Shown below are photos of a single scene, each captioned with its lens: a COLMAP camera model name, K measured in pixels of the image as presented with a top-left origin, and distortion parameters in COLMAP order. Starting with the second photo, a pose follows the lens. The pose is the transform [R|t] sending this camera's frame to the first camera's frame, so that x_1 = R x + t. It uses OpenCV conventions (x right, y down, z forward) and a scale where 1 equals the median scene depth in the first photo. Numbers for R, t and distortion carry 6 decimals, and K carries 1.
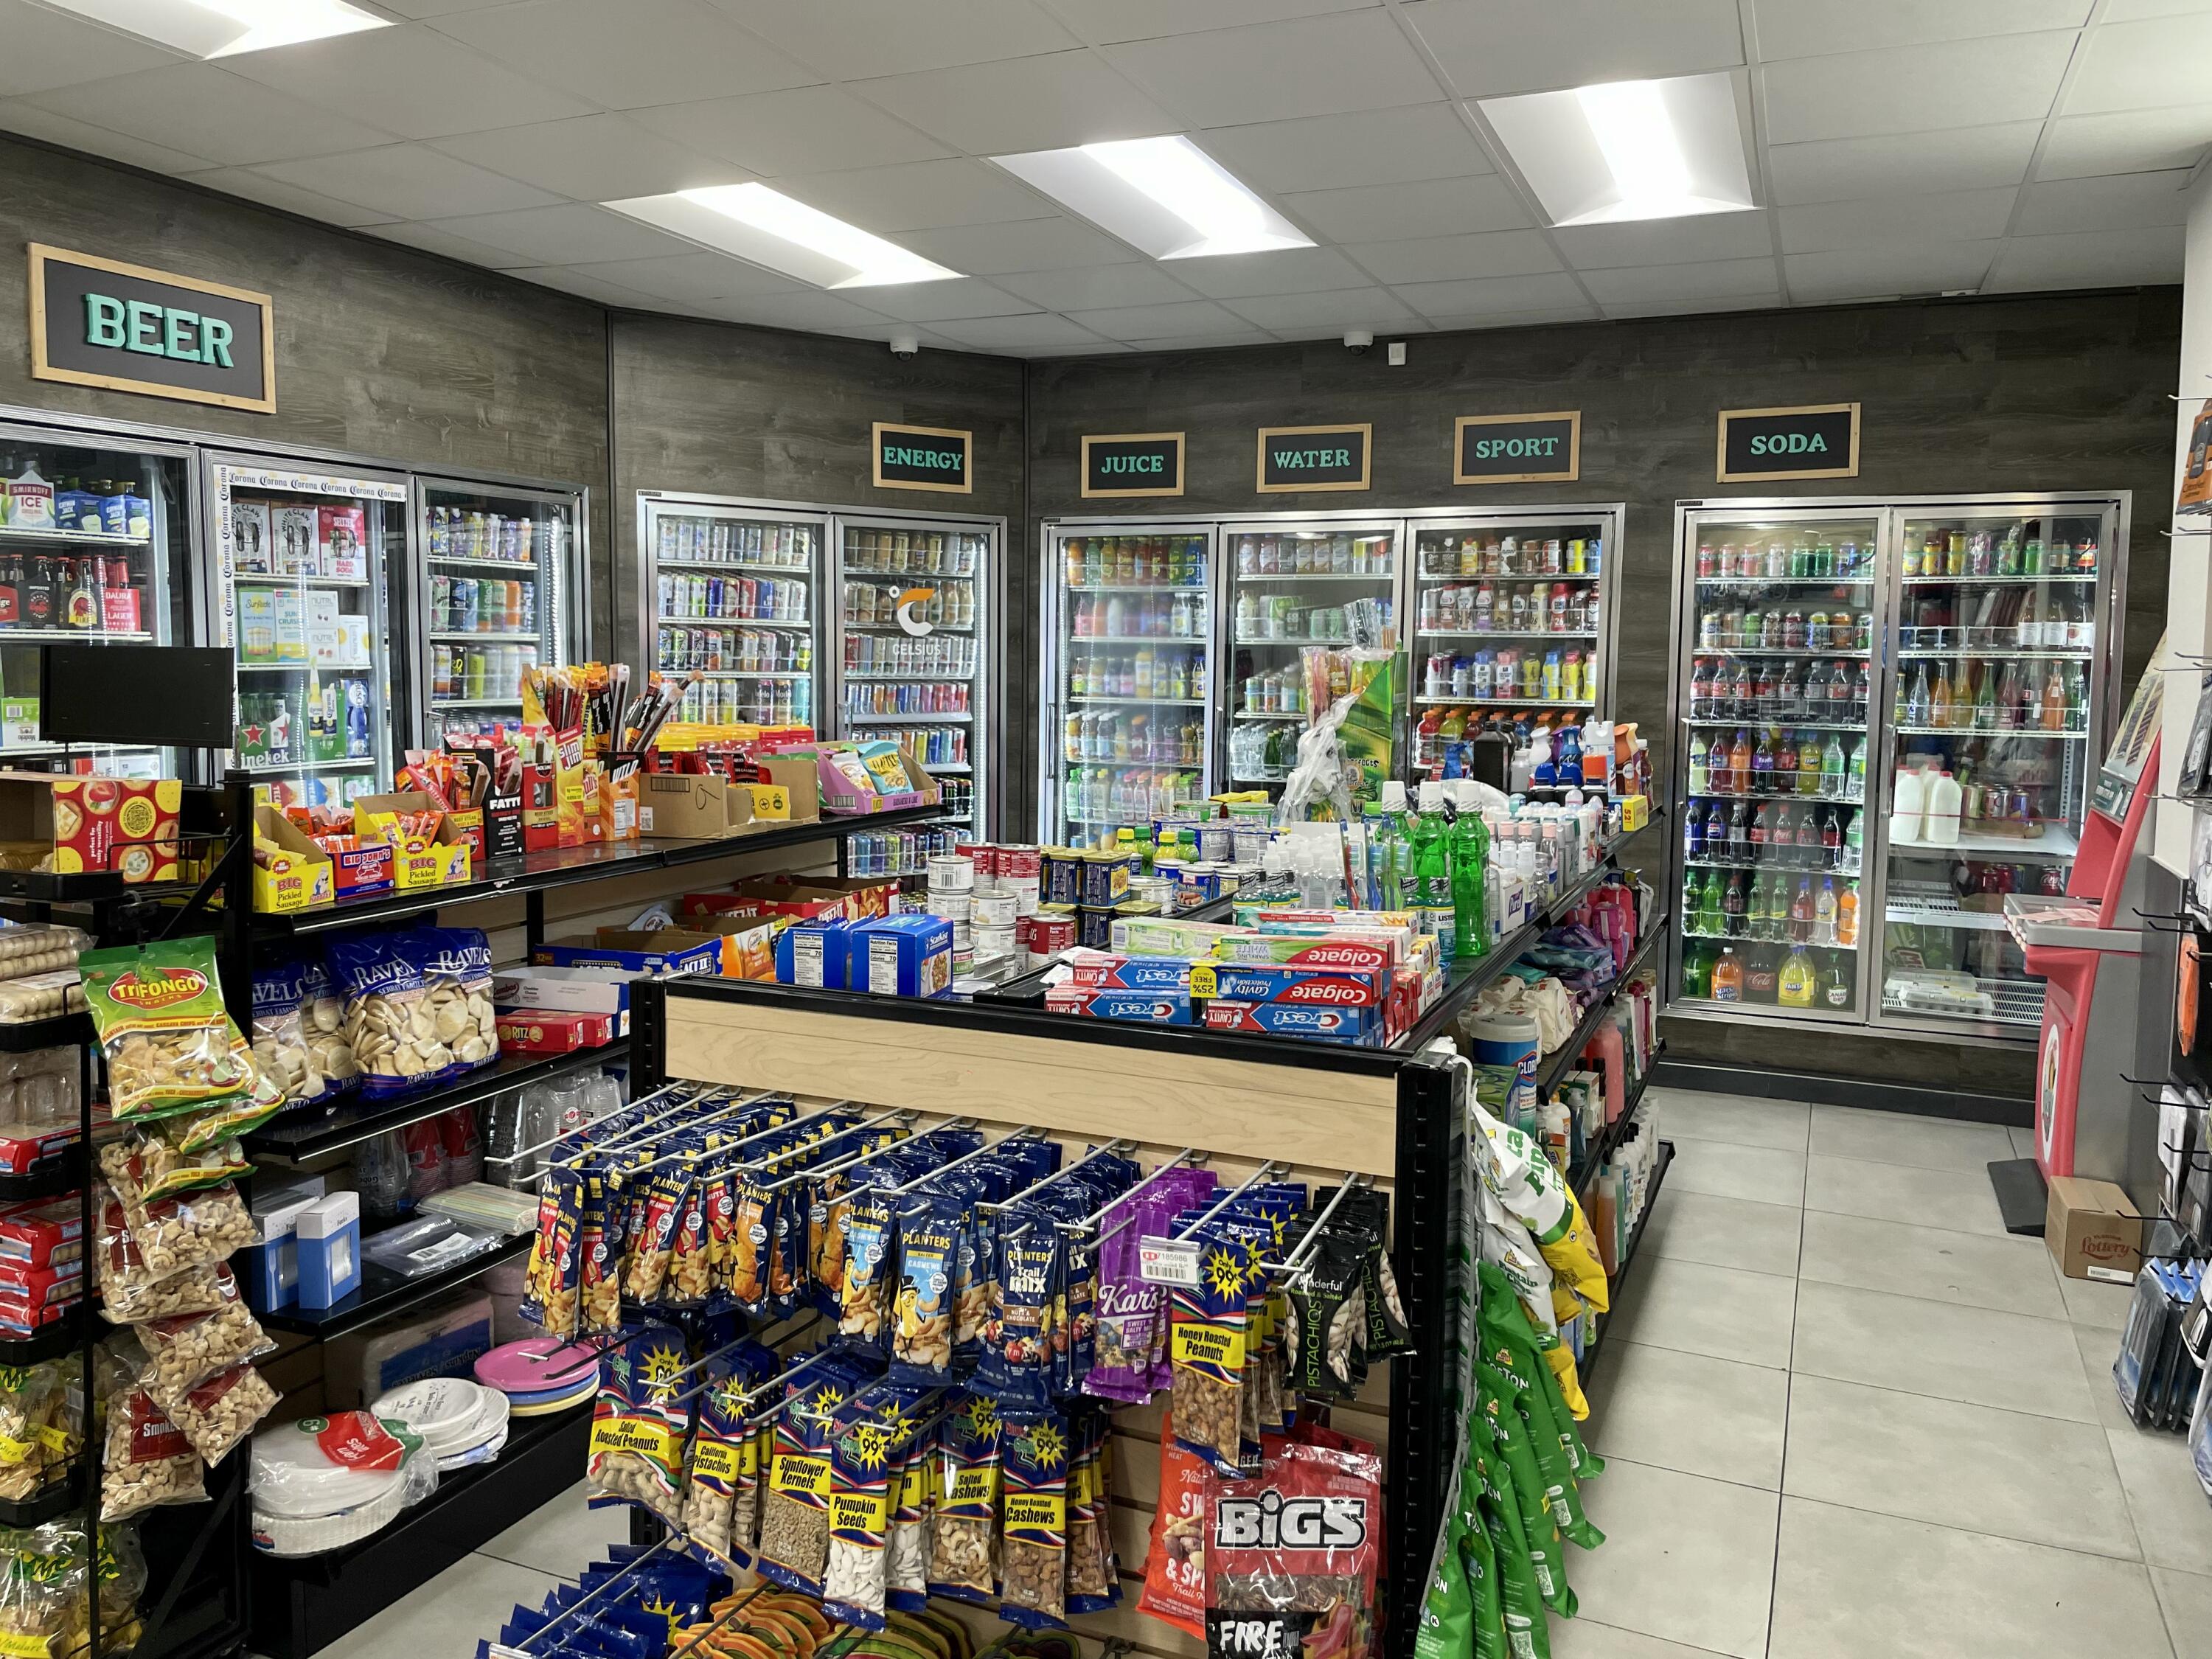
lens RADIAL K [[1674.5, 0, 1084.0], [0, 1674.5, 809.1], [0, 0, 1]] dist [0.032710, -0.048266]
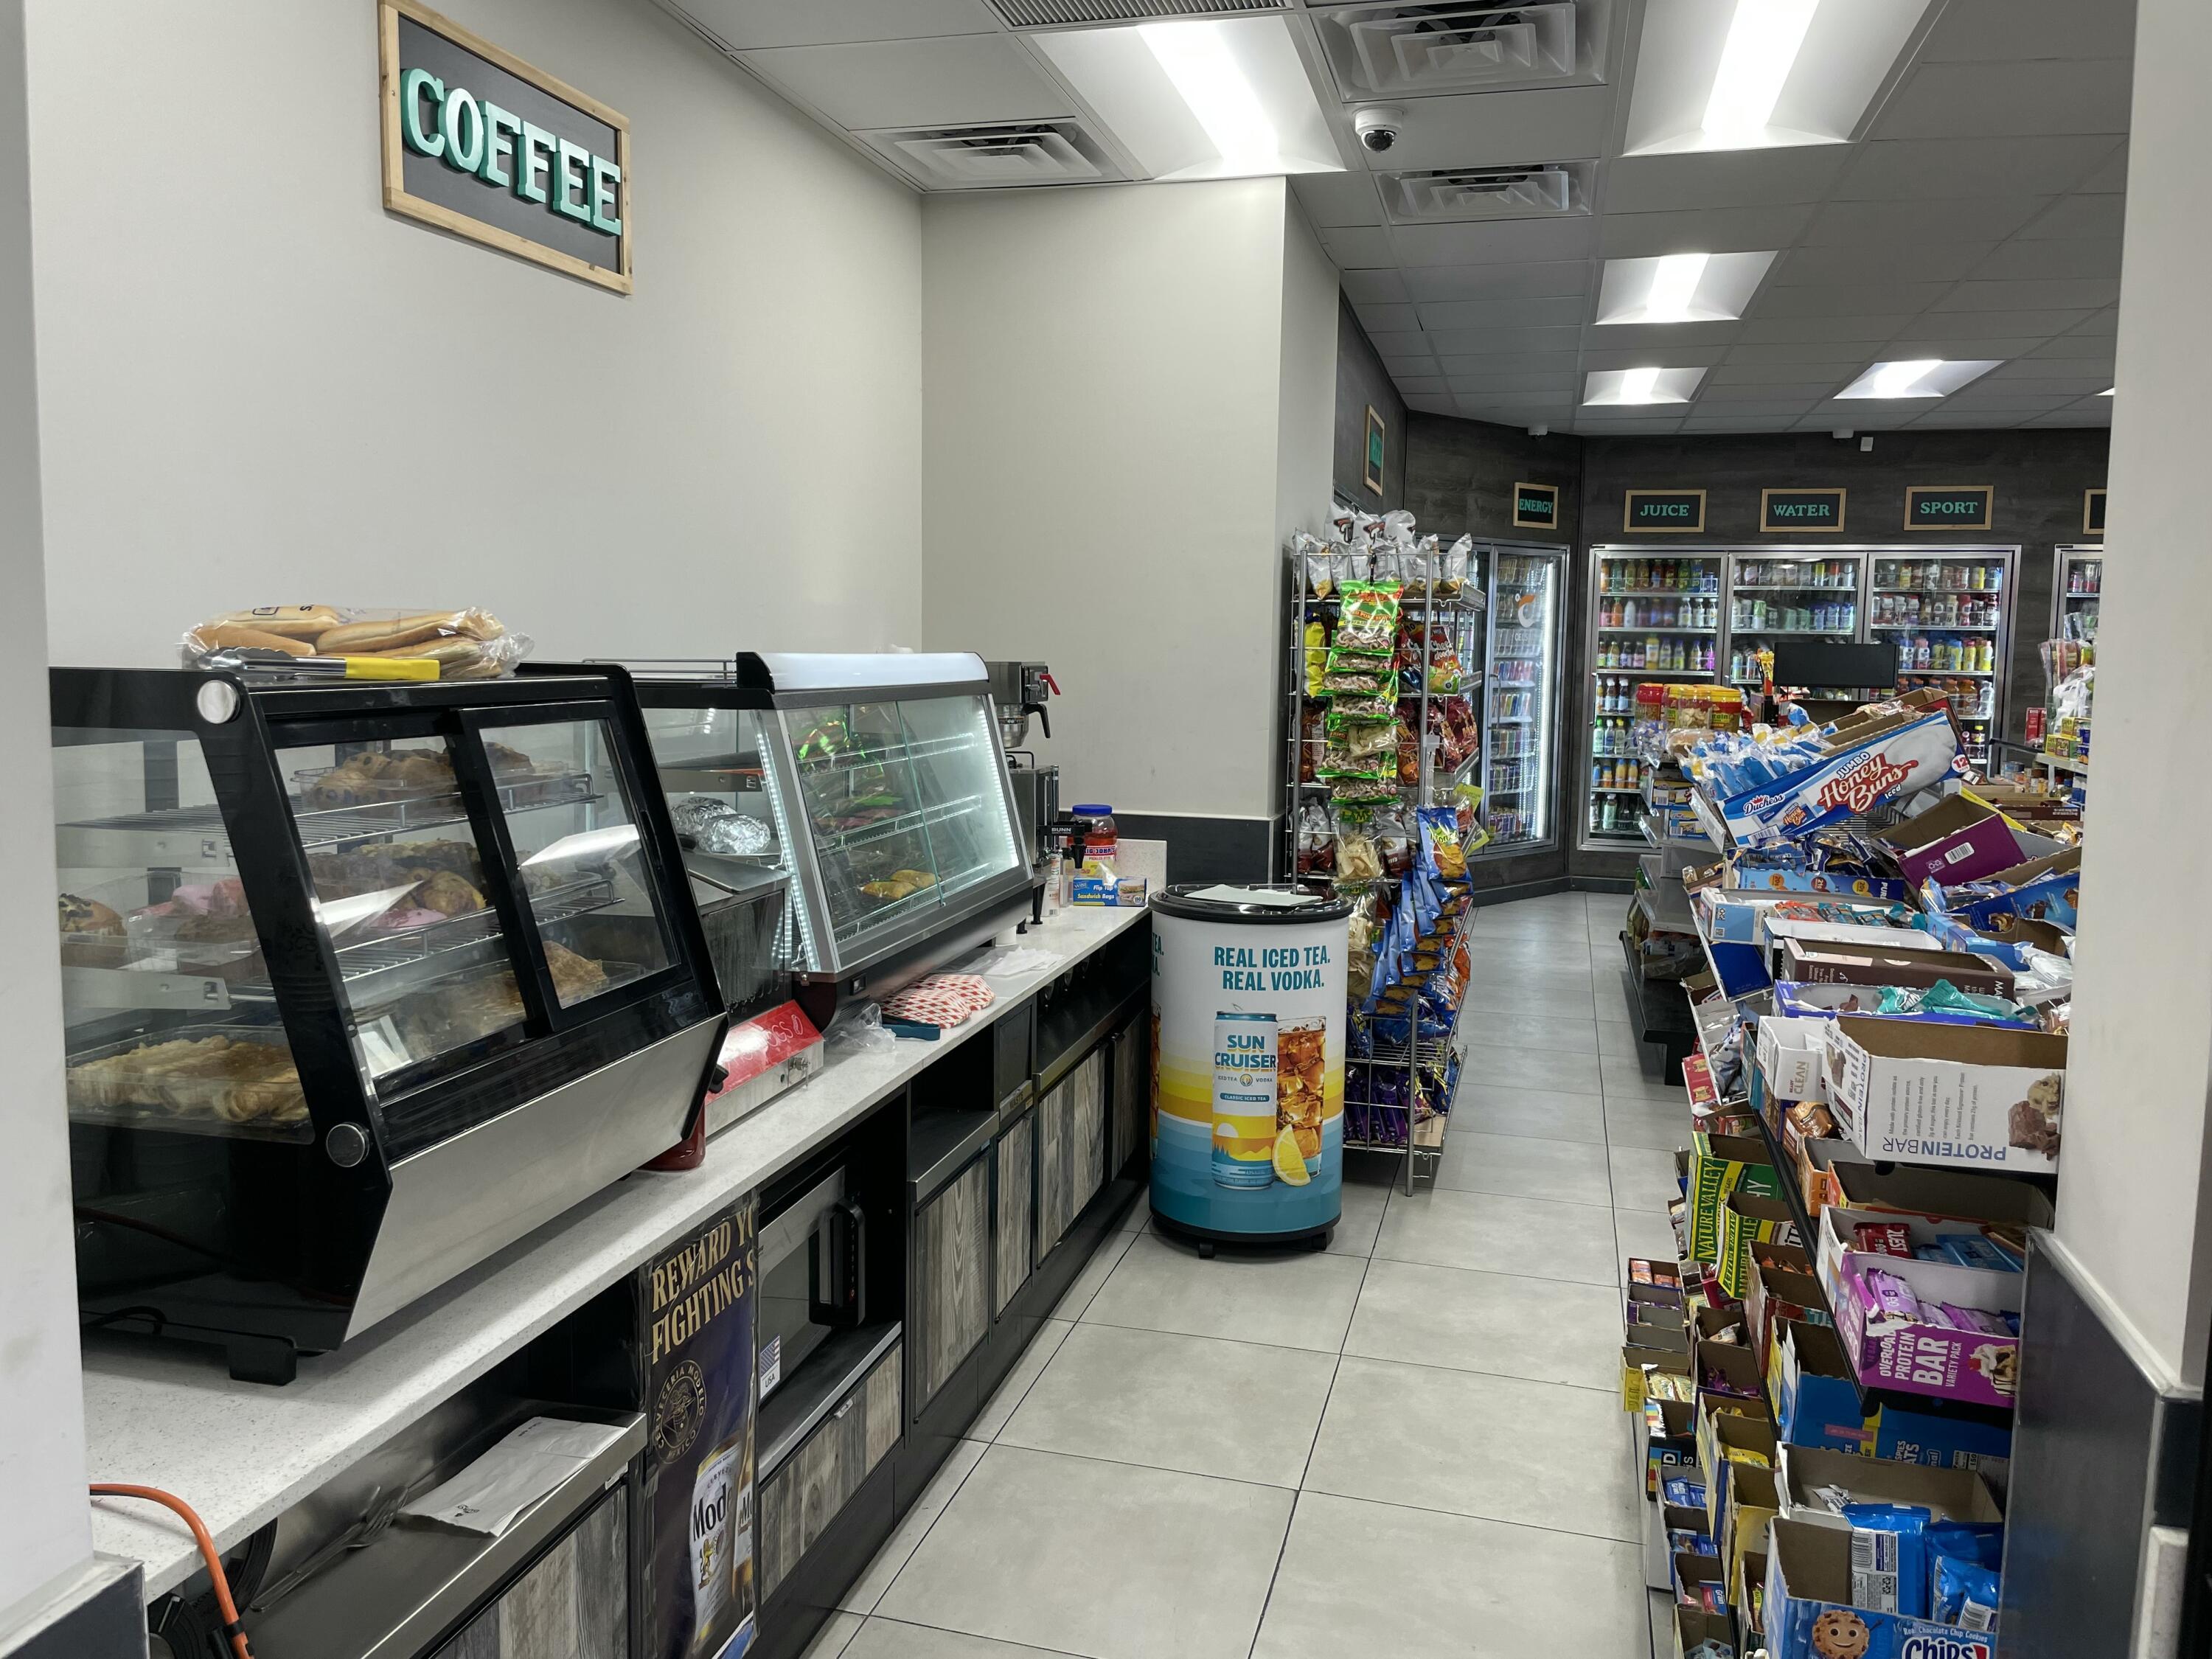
lens RADIAL K [[1674.5, 0, 1055.4], [0, 1674.5, 802.5], [0, 0, 1]] dist [0.032710, -0.048266]
pose [[0.990618, -0.011365, 0.136184, -0.761866], [0.009884, 0.999885, 0.011543, 0.030036], [-0.136299, -0.010089, 0.990616, -0.421332]]
